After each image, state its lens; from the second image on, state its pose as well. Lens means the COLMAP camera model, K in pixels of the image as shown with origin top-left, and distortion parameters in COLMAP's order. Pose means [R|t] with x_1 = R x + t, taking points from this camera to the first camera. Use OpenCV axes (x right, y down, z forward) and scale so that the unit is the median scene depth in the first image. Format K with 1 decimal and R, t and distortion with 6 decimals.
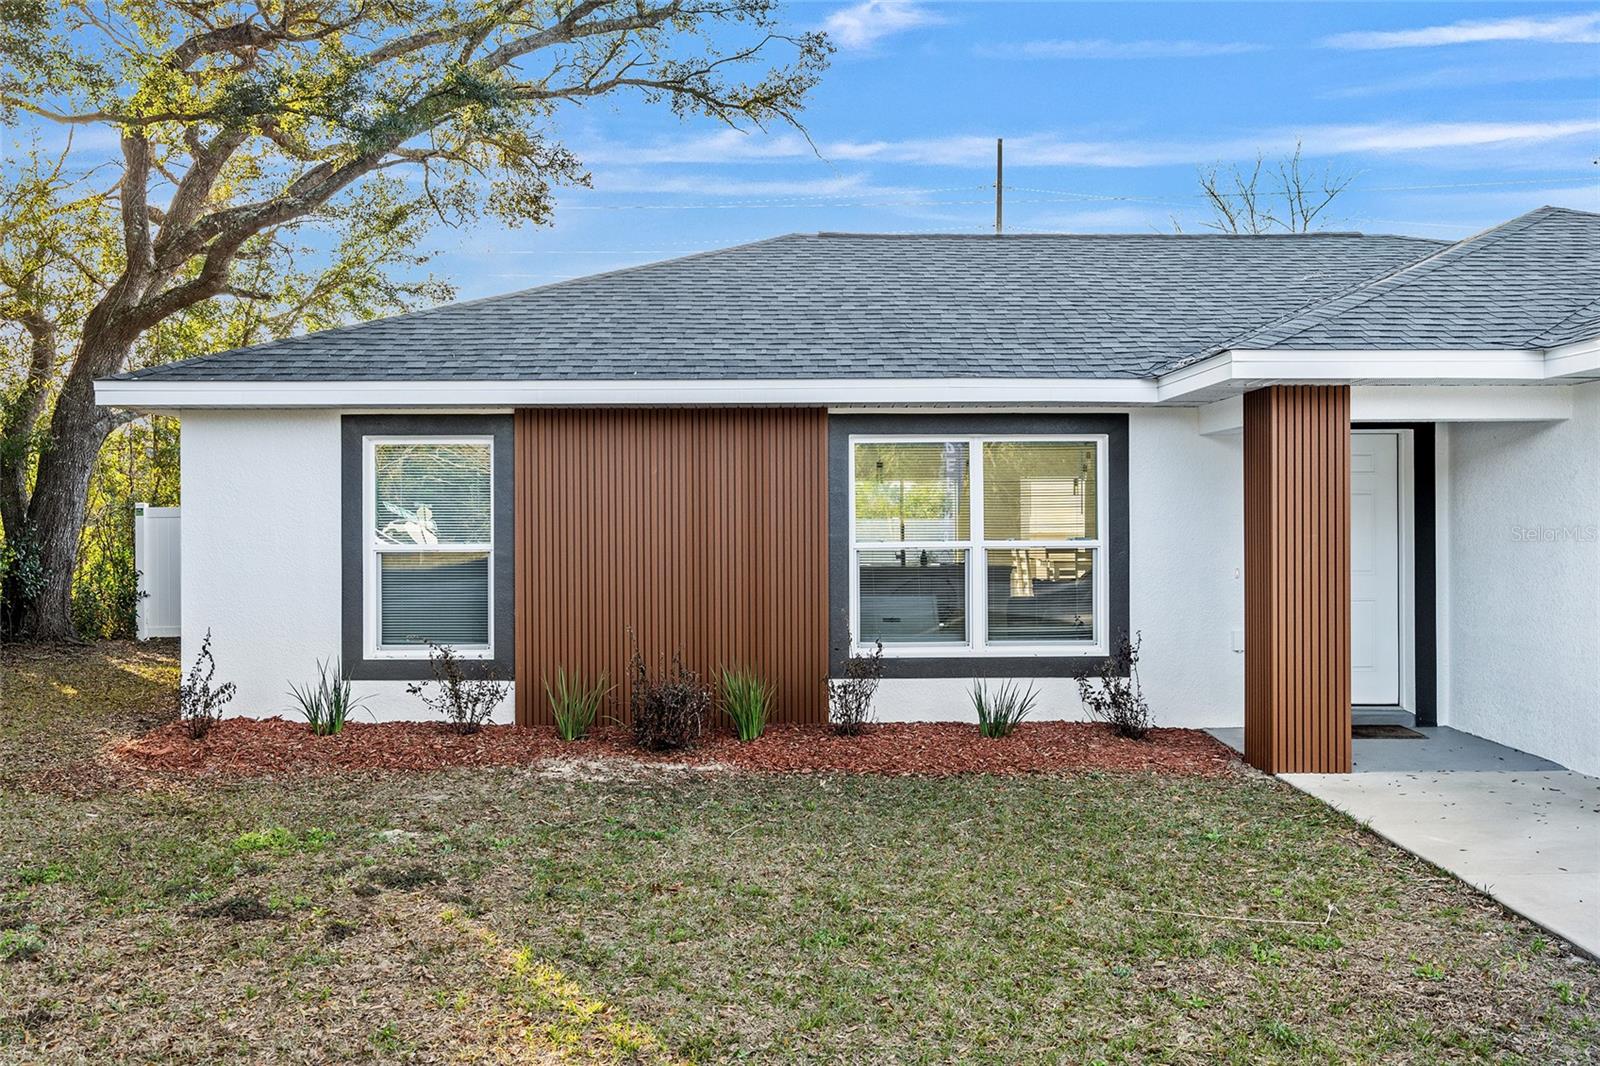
lens RADIAL K [[1339.1, 0, 800.0], [0, 1339.1, 533.0], [0, 0, 1]] dist [-0.002115, 0.000967]
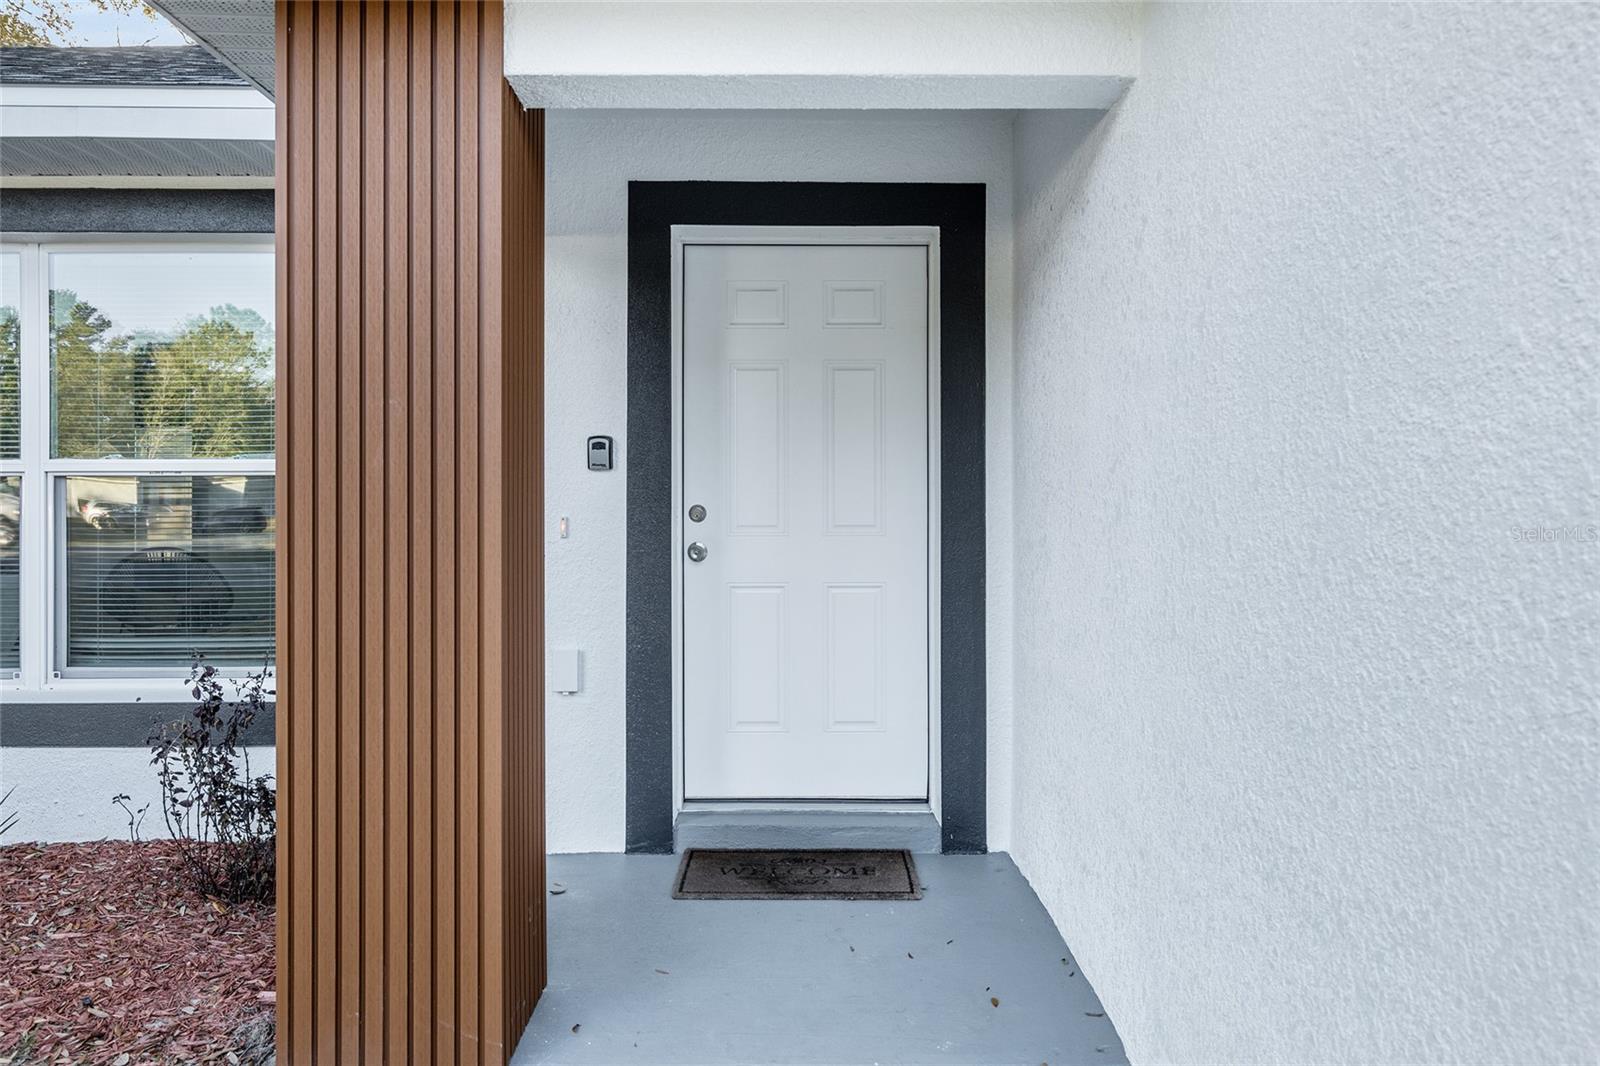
lens RADIAL K [[1183.1, 0, 802.0], [0, 1183.1, 510.2], [0, 0, 1]] dist [0.006689, 0.003000]
pose [[0.999994, 0.002806, -0.002008, 0.414094], [-0.002822, 0.999964, -0.008025, 0.027221], [0.001986, 0.008030, 0.999966, 0.583900]]
